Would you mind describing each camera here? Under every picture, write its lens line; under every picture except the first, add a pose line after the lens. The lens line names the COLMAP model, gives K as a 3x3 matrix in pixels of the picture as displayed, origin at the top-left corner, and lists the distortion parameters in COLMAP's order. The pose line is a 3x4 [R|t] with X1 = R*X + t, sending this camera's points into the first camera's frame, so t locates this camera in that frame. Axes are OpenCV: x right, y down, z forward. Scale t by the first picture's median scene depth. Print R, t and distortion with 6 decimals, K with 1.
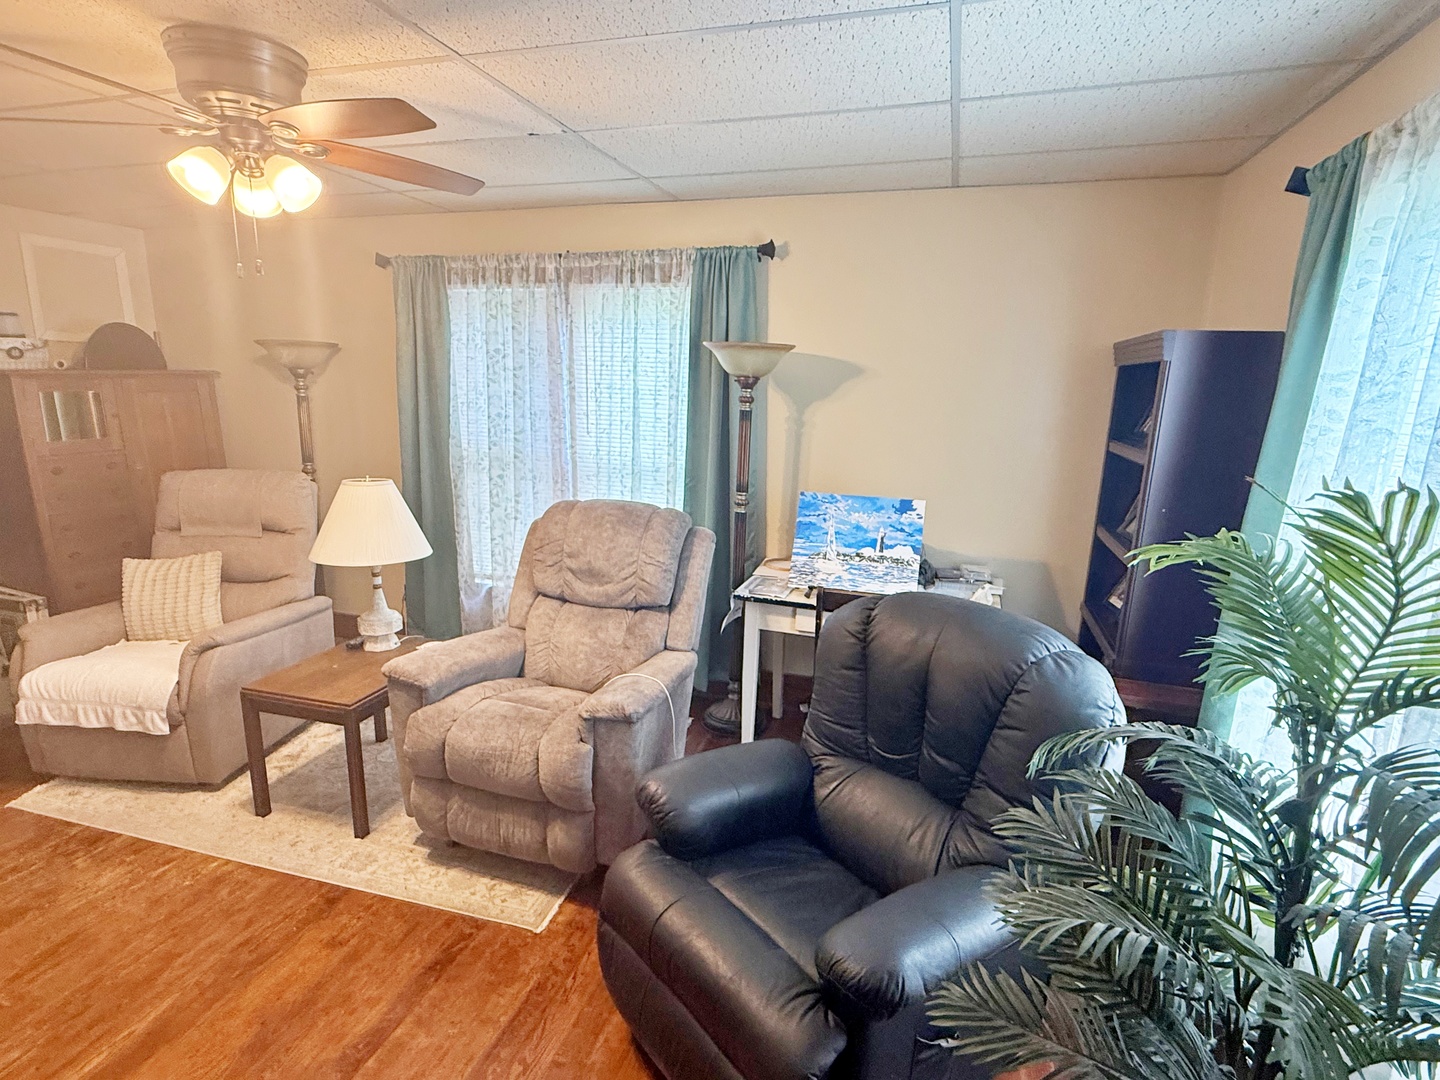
lens RADIAL K [[746.1, 0, 717.7], [0, 746.1, 543.4], [0, 0, 1]] dist [-0.000630, 0.001086]
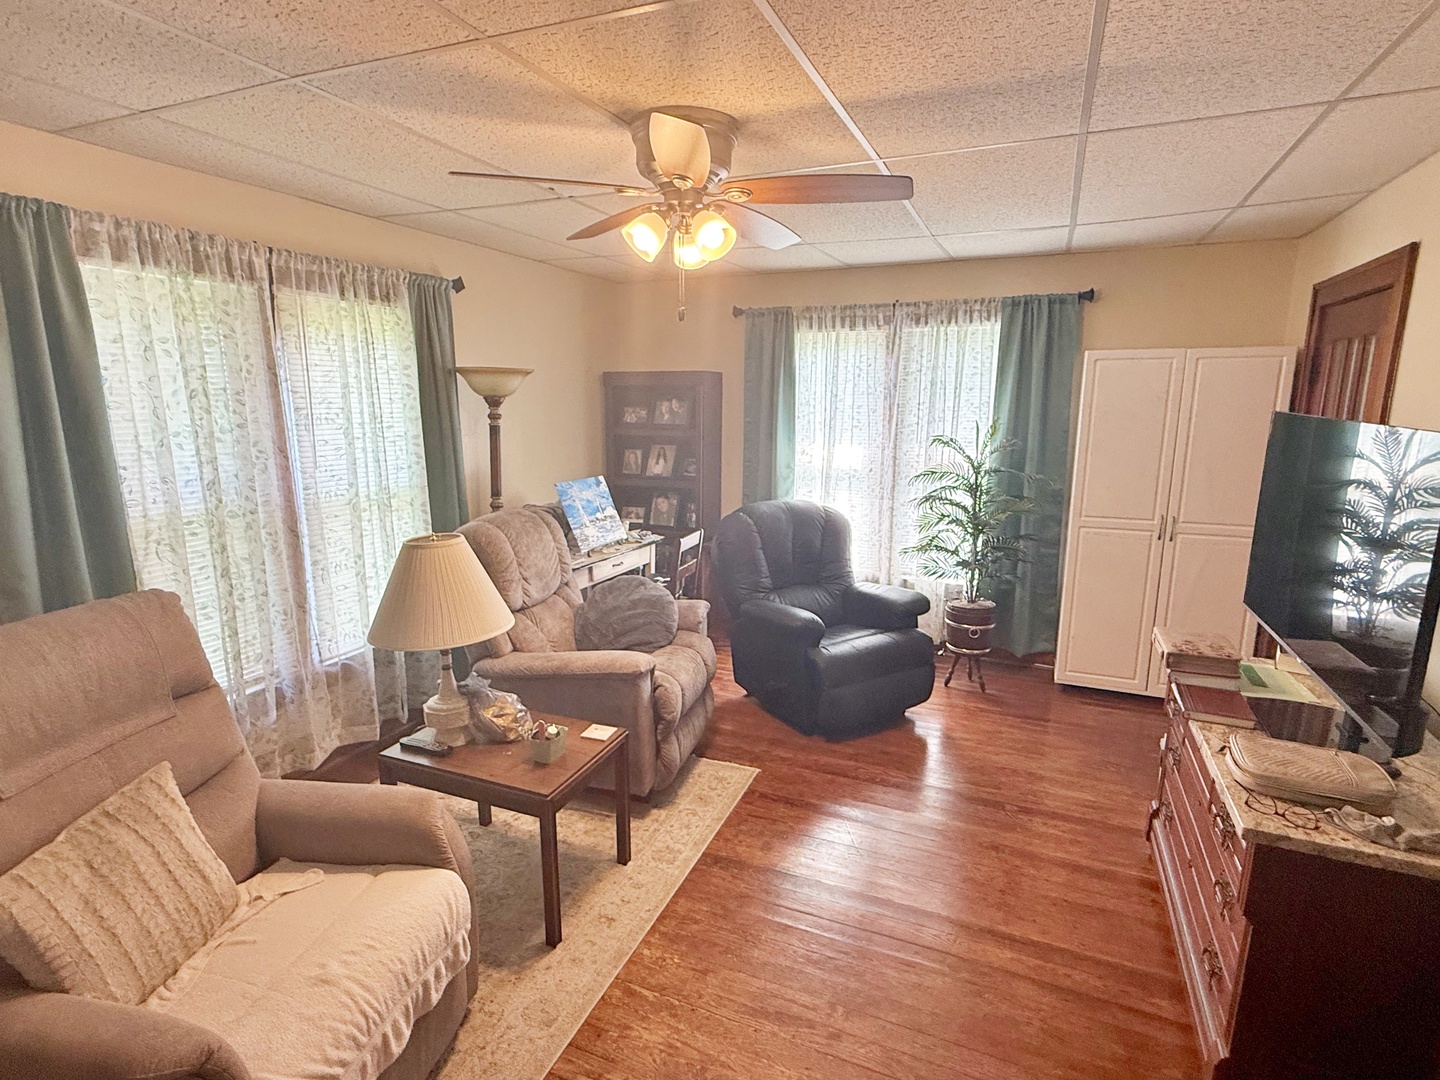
lens RADIAL K [[756.5, 0, 708.1], [0, 756.5, 545.2], [0, 0, 1]] dist [0.000339, 0.000939]
pose [[0.113314, -0.214553, 0.970117, -1.162177], [0.215278, 0.958512, 0.186841, -0.155540], [-0.969956, 0.187673, 0.154801, 0.556394]]
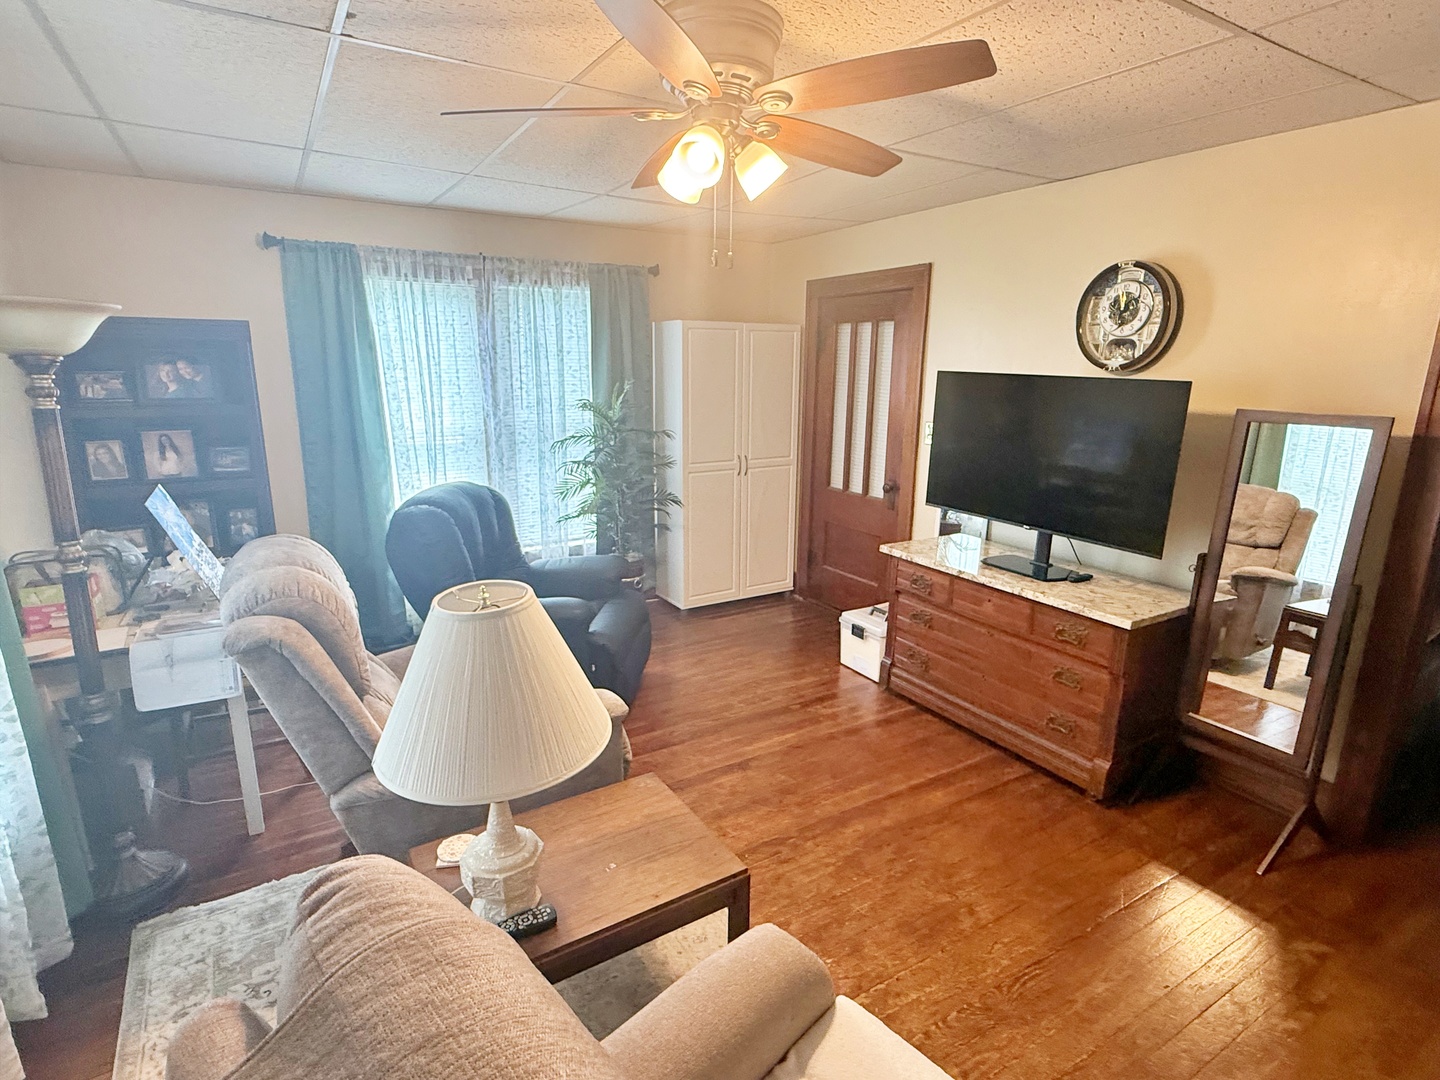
lens RADIAL K [[746.1, 0, 717.7], [0, 746.1, 543.4], [0, 0, 1]] dist [-0.000630, 0.001086]
pose [[-0.747028, -0.182086, 0.639370, -0.845692], [0.120876, 0.908524, 0.399967, -0.267968], [-0.653712, 0.376071, -0.656682, 1.126579]]
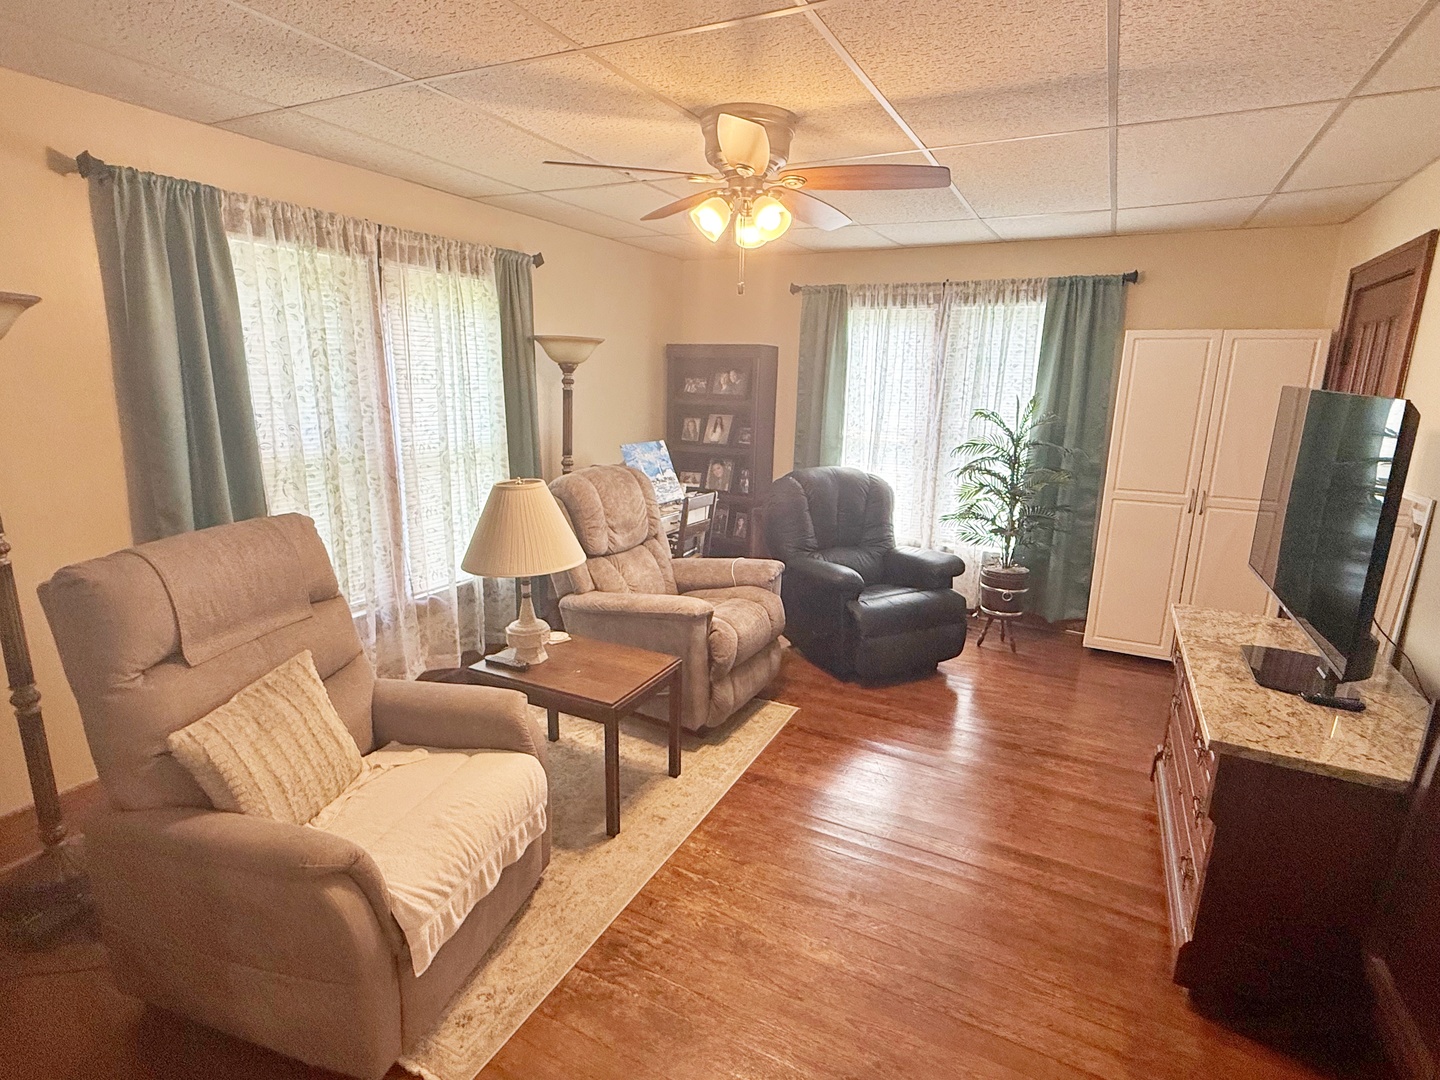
lens RADIAL K [[746.1, 0, 717.7], [0, 746.1, 543.4], [0, 0, 1]] dist [-0.000630, 0.001086]
pose [[0.176482, -0.237140, 0.955311, -1.255391], [0.195667, 0.959627, 0.202065, -0.140804], [-0.964660, 0.151262, 0.215757, 0.543270]]
